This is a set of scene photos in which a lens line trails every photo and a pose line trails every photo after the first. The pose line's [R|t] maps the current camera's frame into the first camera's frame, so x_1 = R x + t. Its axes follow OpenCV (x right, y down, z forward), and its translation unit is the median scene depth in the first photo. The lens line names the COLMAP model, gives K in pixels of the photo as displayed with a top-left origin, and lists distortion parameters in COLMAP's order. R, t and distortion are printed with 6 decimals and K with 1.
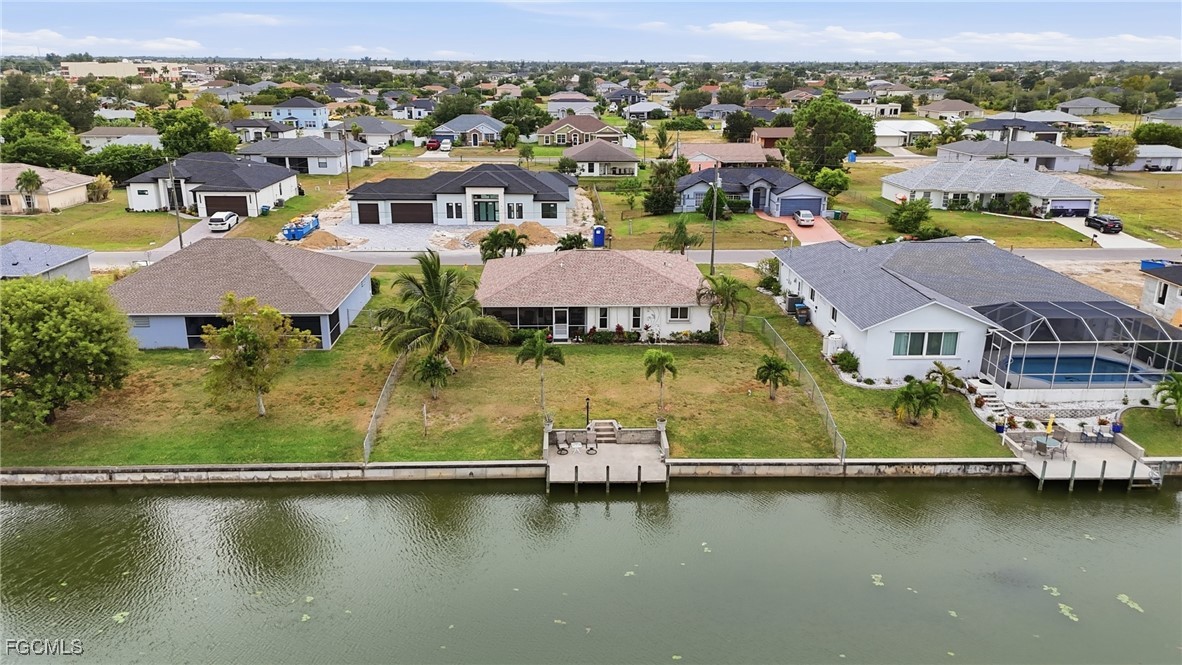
lens RADIAL K [[874.5, 0, 591.0], [0, 874.5, 332.5], [0, 0, 1]] dist [0.082756, -0.102343]
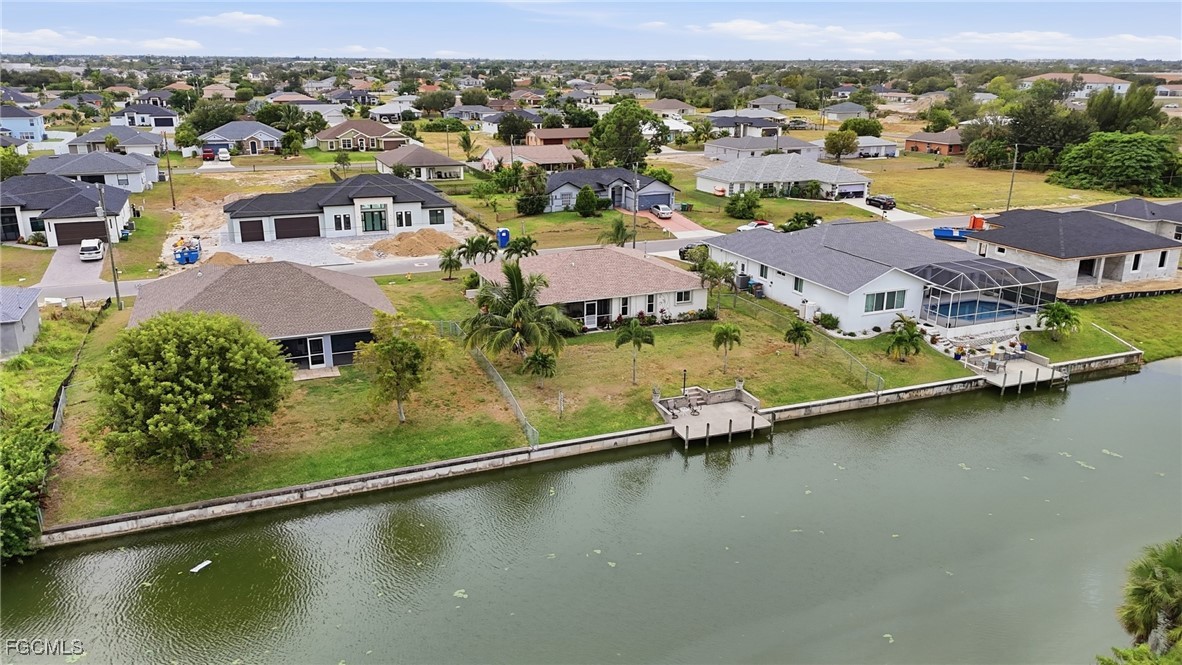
lens RADIAL K [[874.5, 0, 591.0], [0, 874.5, 332.5], [0, 0, 1]] dist [0.082756, -0.102343]
pose [[0.937511, -0.103010, 0.332359, -0.415203], [0.101662, 0.994587, 0.021491, -0.011782], [-0.332774, 0.013641, 0.942908, -0.072195]]
